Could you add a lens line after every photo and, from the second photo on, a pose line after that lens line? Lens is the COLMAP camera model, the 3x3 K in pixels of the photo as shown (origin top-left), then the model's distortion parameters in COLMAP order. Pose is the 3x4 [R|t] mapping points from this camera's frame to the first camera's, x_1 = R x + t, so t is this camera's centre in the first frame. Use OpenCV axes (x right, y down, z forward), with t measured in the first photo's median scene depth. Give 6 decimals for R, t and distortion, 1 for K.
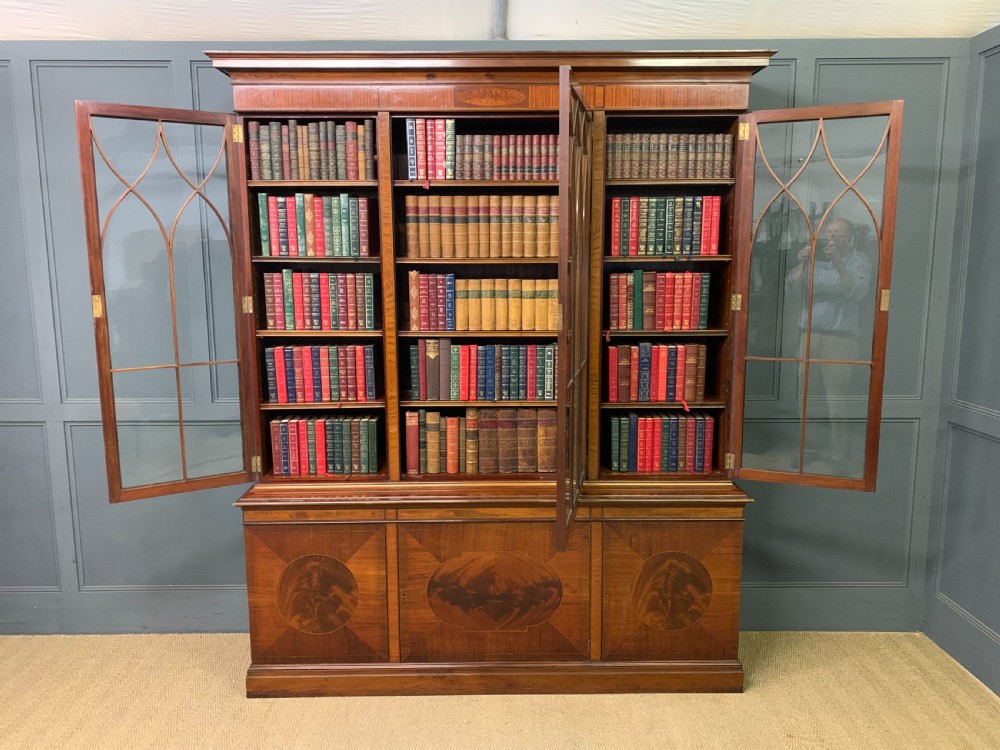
lens RADIAL K [[764.1, 0, 492.7], [0, 764.1, 370.4], [0, 0, 1]] dist [0.041511, -0.036909]
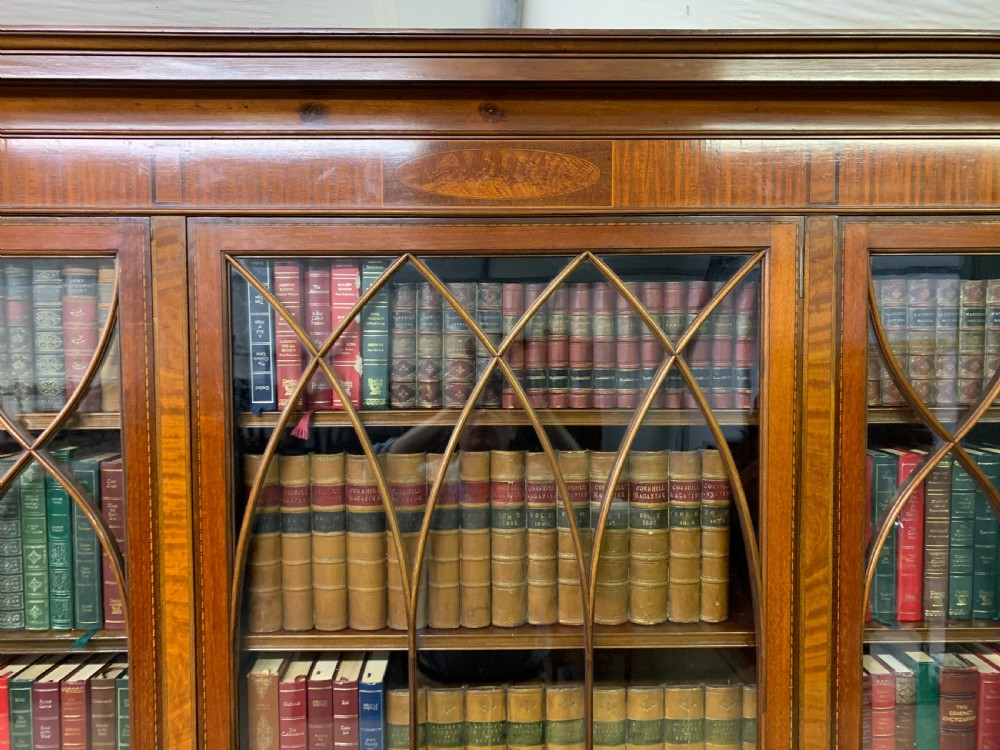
lens RADIAL K [[764.1, 0, 486.8], [0, 764.1, 373.8], [0, 0, 1]] dist [0.041511, -0.036909]
pose [[0.999875, -0.001064, 0.015751, -0.011017], [0.002852, 0.993482, -0.113952, -0.218642], [-0.015527, 0.113983, 0.993361, 0.640531]]
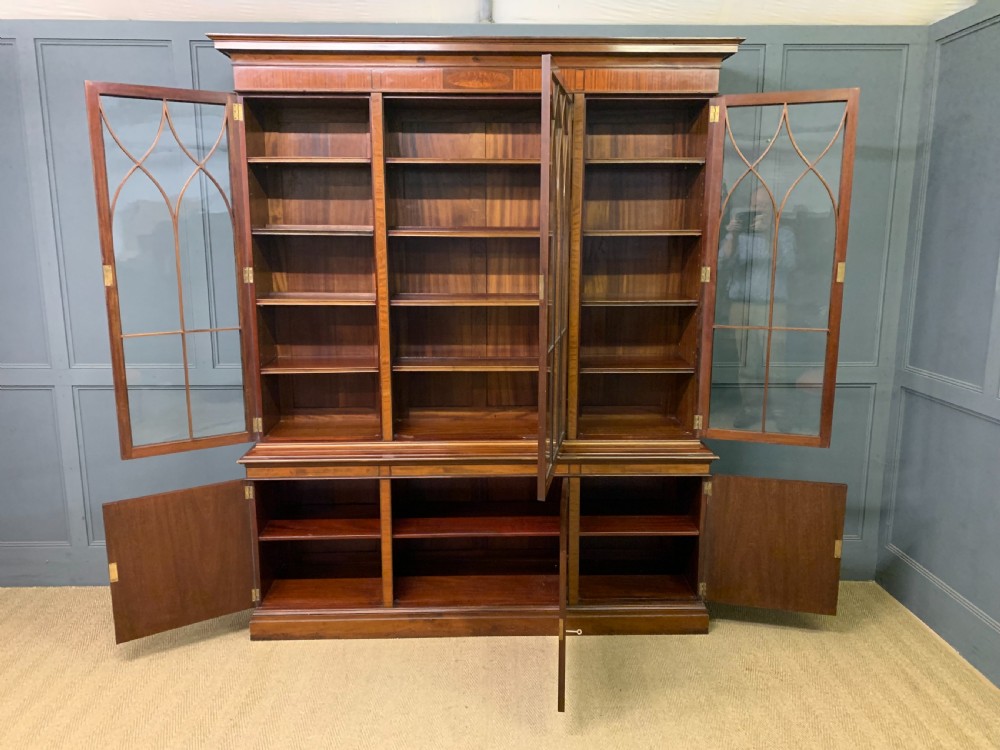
lens RADIAL K [[764.1, 0, 493.1], [0, 764.1, 370.6], [0, 0, 1]] dist [0.041511, -0.036909]
pose [[0.999821, 0.001174, 0.018884, -0.000601], [-0.001828, 0.999399, 0.034620, 0.009200], [-0.018832, -0.034649, 0.999222, -0.071846]]
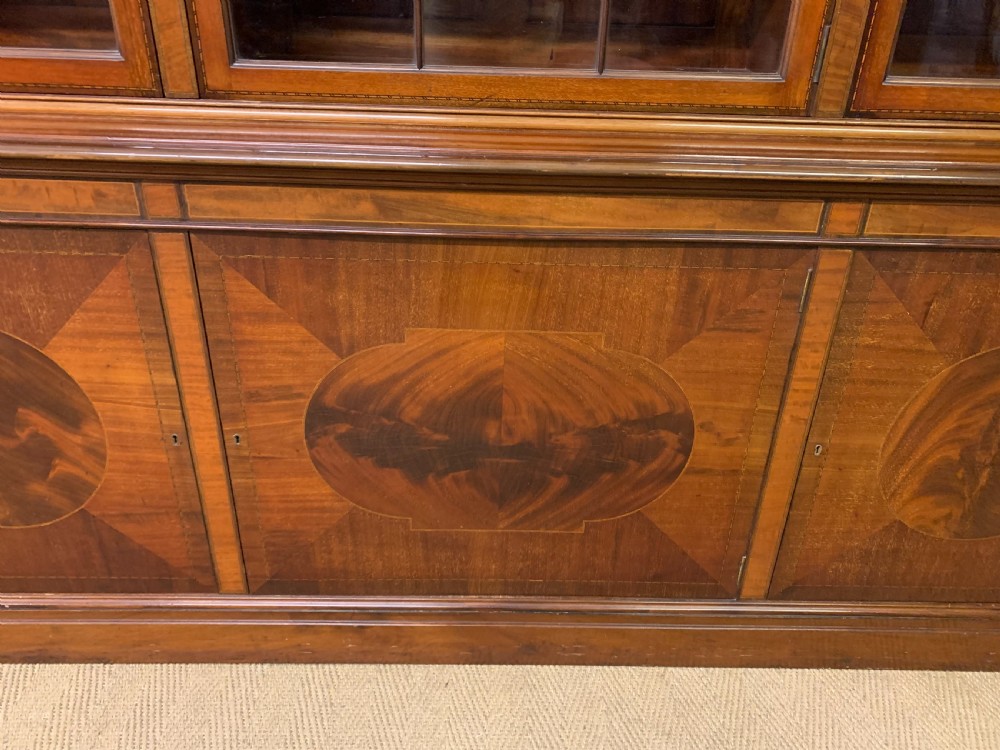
lens RADIAL K [[764.1, 0, 504.0], [0, 764.1, 363.7], [0, 0, 1]] dist [0.041511, -0.036909]
pose [[0.999270, 0.028586, 0.025326, -0.005504], [-0.035369, 0.942850, 0.331335, 0.141601], [-0.014407, -0.331989, 0.943173, 0.683915]]
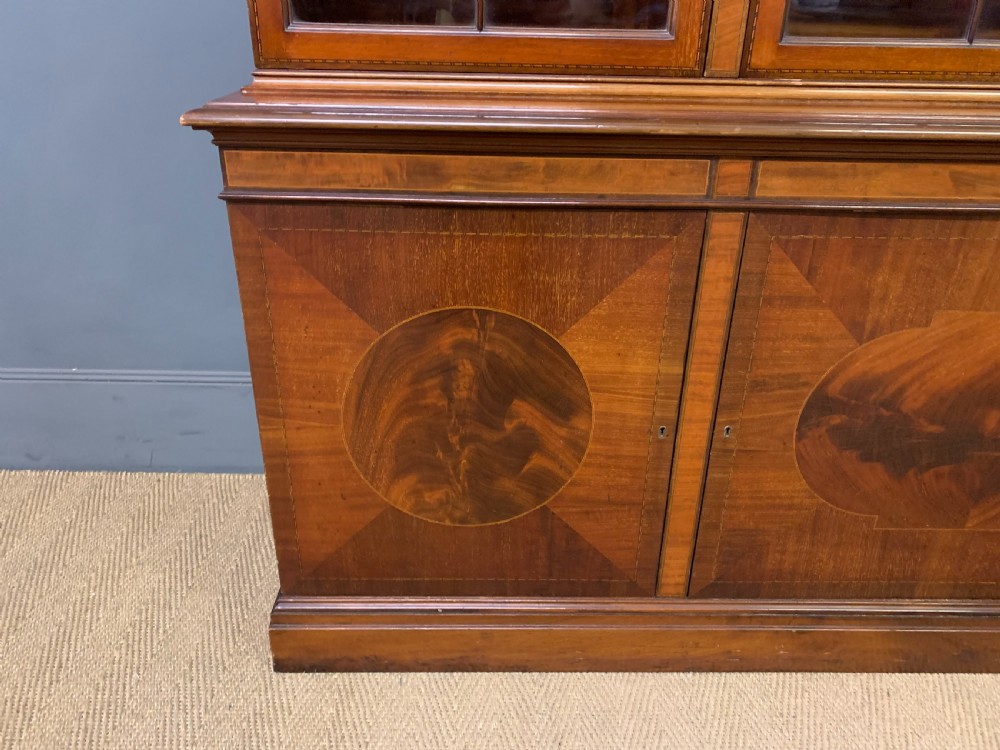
lens RADIAL K [[764.1, 0, 508.6], [0, 764.1, 362.2], [0, 0, 1]] dist [0.041511, -0.036909]
pose [[0.999537, 0.021864, 0.021174, -0.219141], [-0.027130, 0.955350, 0.294228, 0.168471], [-0.013796, -0.294666, 0.955501, 0.692338]]
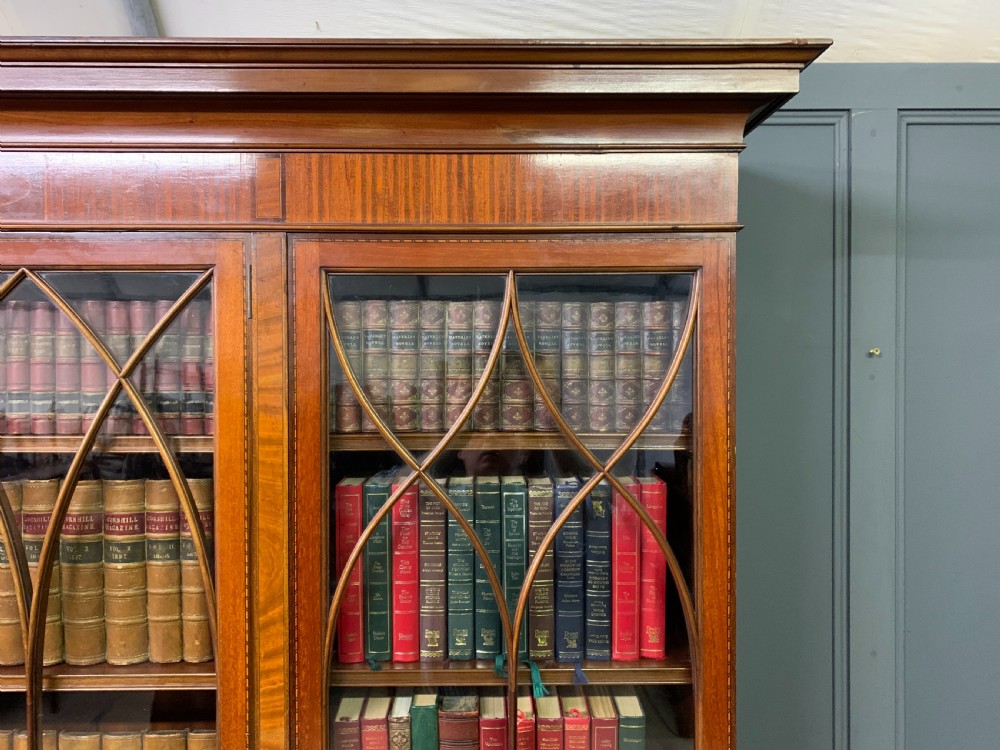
lens RADIAL K [[764.1, 0, 486.5], [0, 764.1, 367.2], [0, 0, 1]] dist [0.041511, -0.036909]
pose [[0.999995, 0.002990, 0.000570, 0.215135], [-0.002877, 0.989573, -0.144001, -0.223604], [-0.000994, 0.143998, 0.989577, 0.655035]]
